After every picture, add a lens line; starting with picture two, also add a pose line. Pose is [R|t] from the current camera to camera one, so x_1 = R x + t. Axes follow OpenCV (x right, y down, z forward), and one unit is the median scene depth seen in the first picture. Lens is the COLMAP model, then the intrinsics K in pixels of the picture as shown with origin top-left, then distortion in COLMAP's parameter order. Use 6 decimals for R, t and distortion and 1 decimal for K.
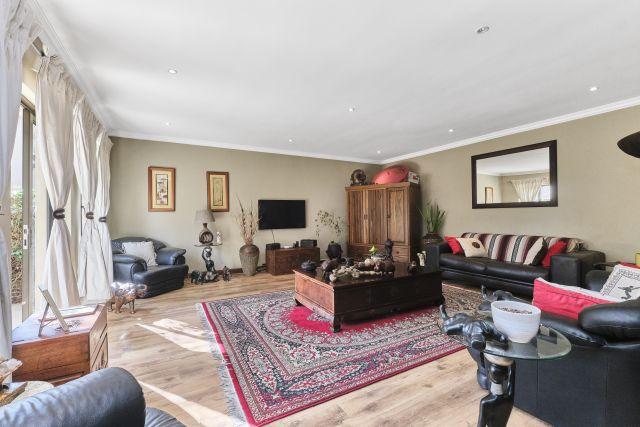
lens RADIAL K [[282.4, 0, 322.4], [0, 282.4, 214.2], [0, 0, 1]] dist [-0.002147, -0.001459]
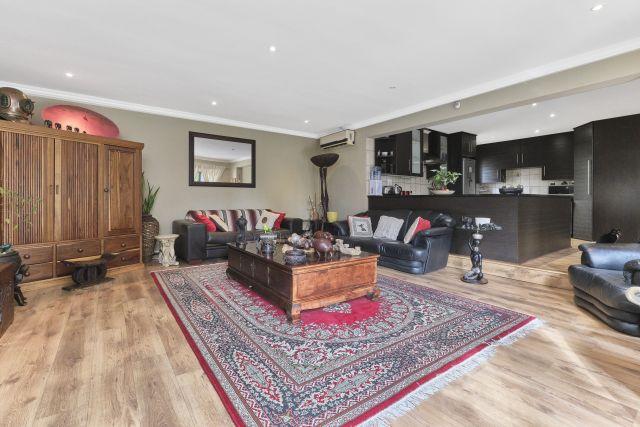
lens RADIAL K [[282.4, 0, 313.2], [0, 282.4, 203.6], [0, 0, 1]] dist [-0.002147, -0.001459]
pose [[-0.093811, -0.005911, 0.995572, -0.501530], [-0.006433, 0.999965, 0.005331, 0.035372], [-0.995569, -0.005904, -0.093846, 0.704677]]
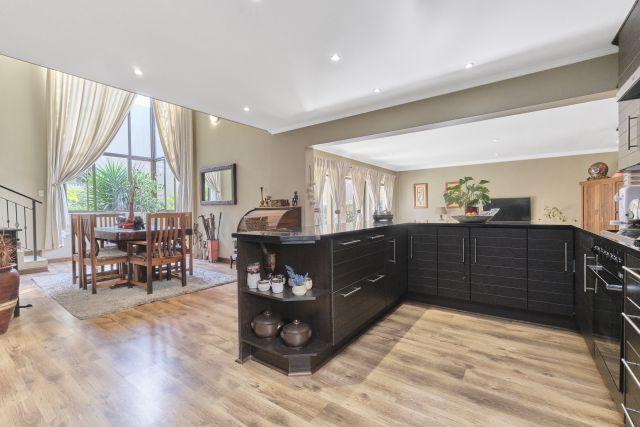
lens RADIAL K [[282.4, 0, 319.0], [0, 282.4, 212.6], [0, 0, 1]] dist [-0.002147, -0.001459]
pose [[0.407353, 0.010064, -0.913215, 0.794623], [0.010014, 0.999830, 0.015485, -0.016752], [0.913216, -0.015453, 0.407183, -0.309173]]
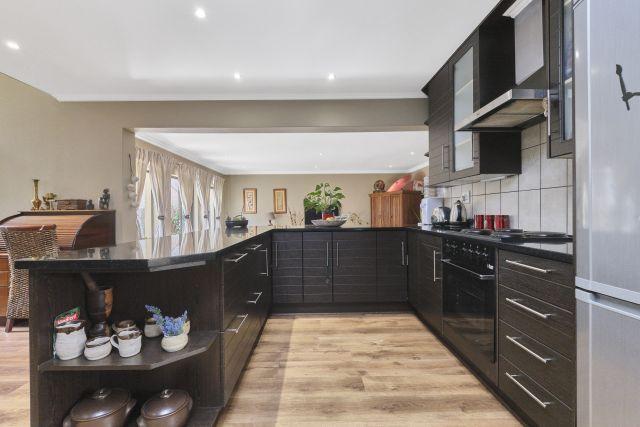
lens RADIAL K [[282.4, 0, 323.1], [0, 282.4, 213.5], [0, 0, 1]] dist [-0.002147, -0.001459]
pose [[0.873816, -0.001086, -0.486256, 0.691726], [0.003757, 0.999983, 0.004518, -0.016248], [0.486243, -0.005774, 0.873805, -0.323199]]
